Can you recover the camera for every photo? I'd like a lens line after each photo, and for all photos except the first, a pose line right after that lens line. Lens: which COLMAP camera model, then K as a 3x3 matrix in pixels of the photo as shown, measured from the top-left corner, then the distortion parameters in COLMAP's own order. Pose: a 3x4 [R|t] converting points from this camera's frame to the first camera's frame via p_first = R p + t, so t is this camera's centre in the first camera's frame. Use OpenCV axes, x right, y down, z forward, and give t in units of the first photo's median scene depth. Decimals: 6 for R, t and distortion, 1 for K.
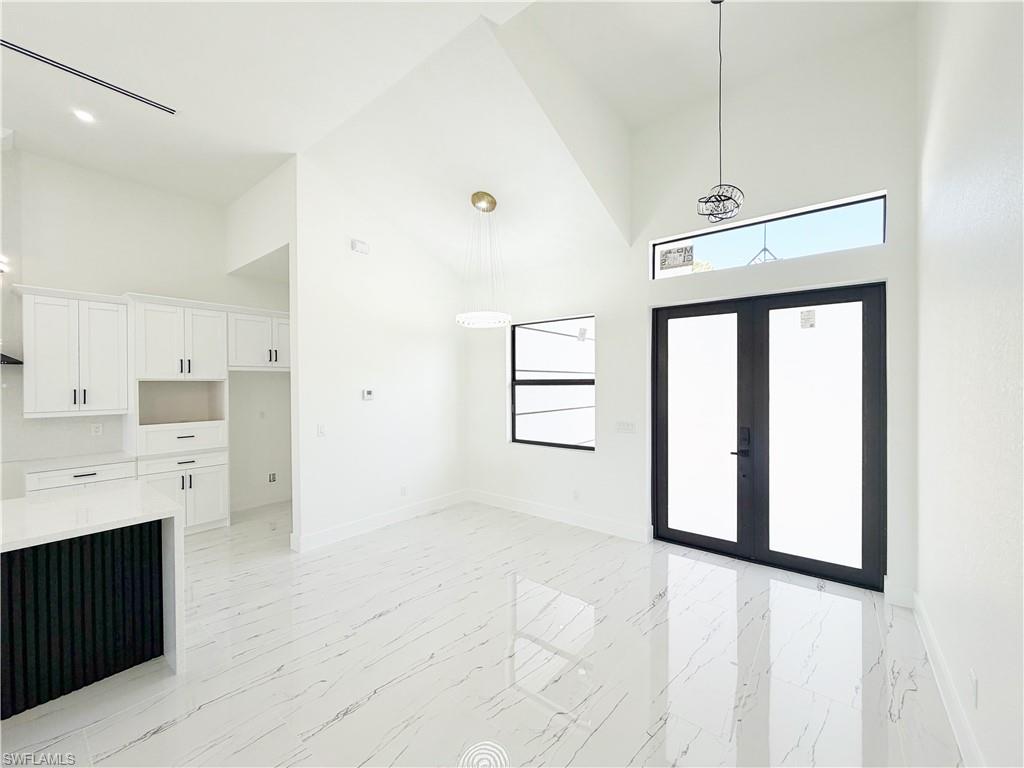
lens RADIAL K [[407.1, 0, 511.5], [0, 407.1, 385.6], [0, 0, 1]] dist [0.001055, -0.000089]
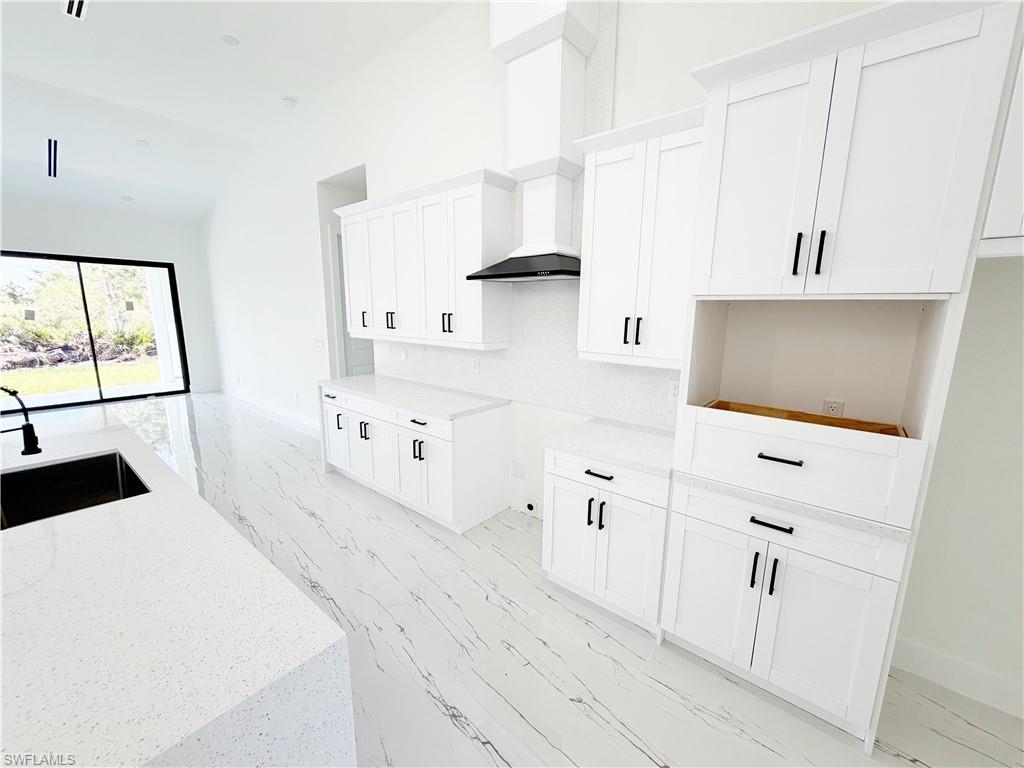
lens RADIAL K [[407.1, 0, 511.5], [0, 407.1, 385.6], [0, 0, 1]] dist [0.001055, -0.000089]
pose [[-0.017866, 0.188179, -0.981972, -0.487931], [-0.020705, 0.981849, 0.188532, -0.000319], [0.999626, 0.023700, -0.013645, 0.821444]]
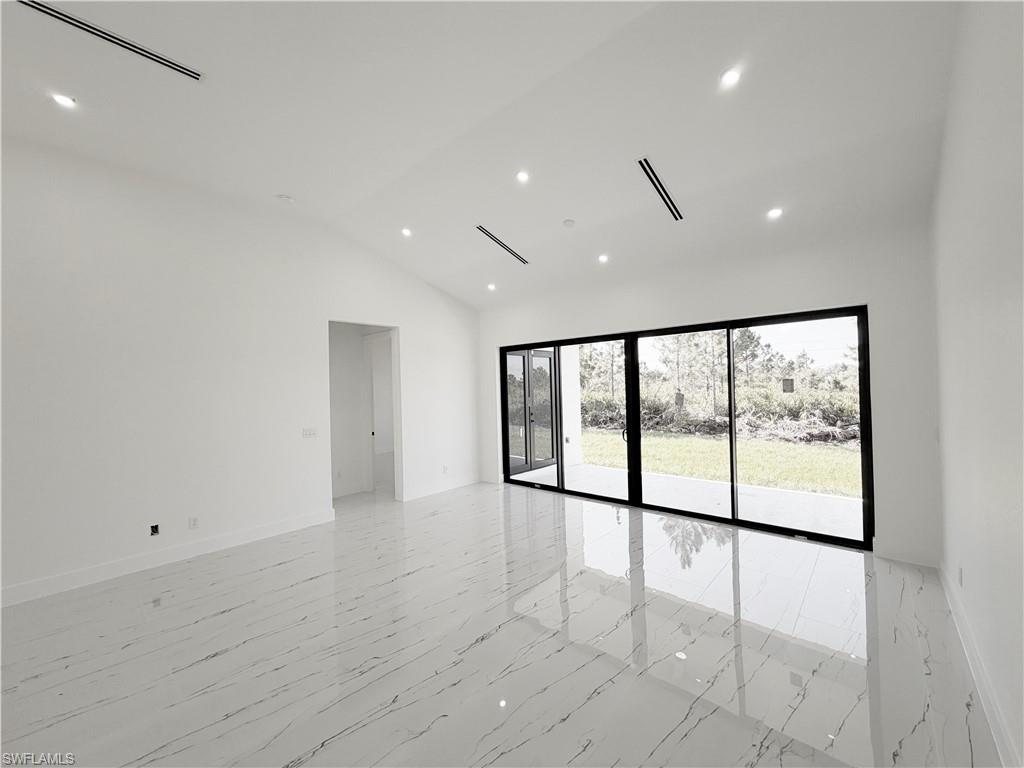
lens RADIAL K [[407.1, 0, 511.5], [0, 407.1, 385.6], [0, 0, 1]] dist [0.001055, -0.000089]
pose [[-0.997822, 0.031453, 0.057984, -1.561236], [0.031690, 0.999493, 0.003157, 0.001488], [-0.057855, 0.004987, -0.998313, 0.292908]]
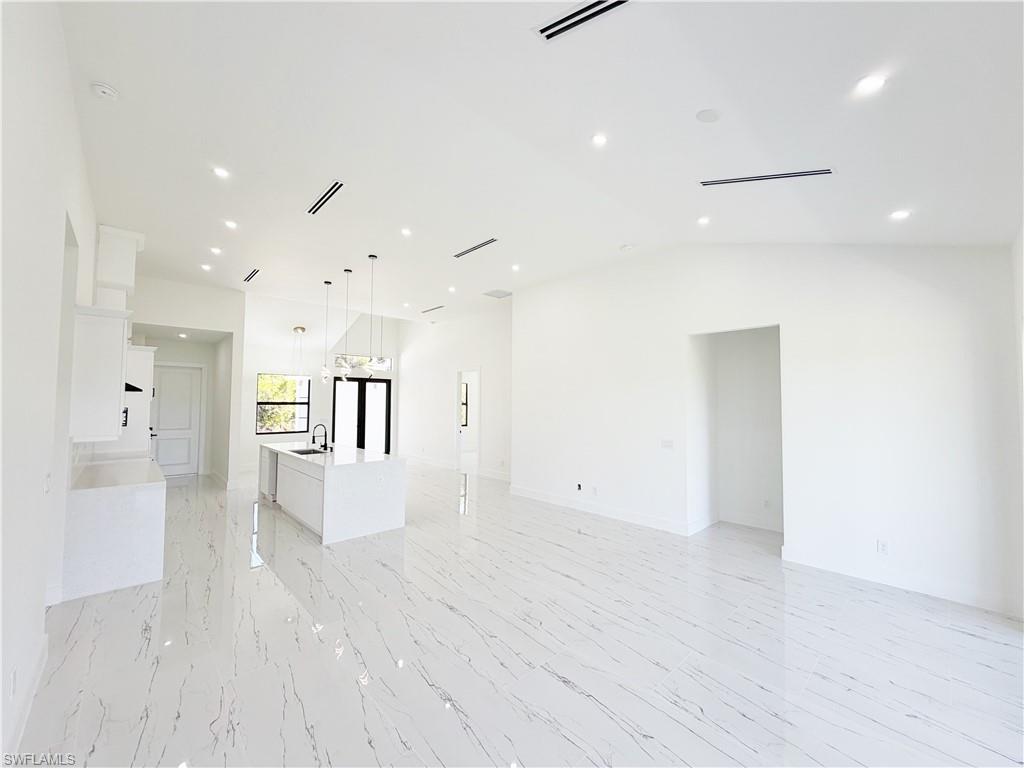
lens RADIAL K [[407.1, 0, 511.5], [0, 407.1, 385.6], [0, 0, 1]] dist [0.001055, -0.000089]
pose [[0.142266, 0.046361, 0.988742, -2.281969], [0.001050, 0.998895, -0.046988, -0.000036], [-0.989828, 0.007723, 0.142060, -0.600617]]
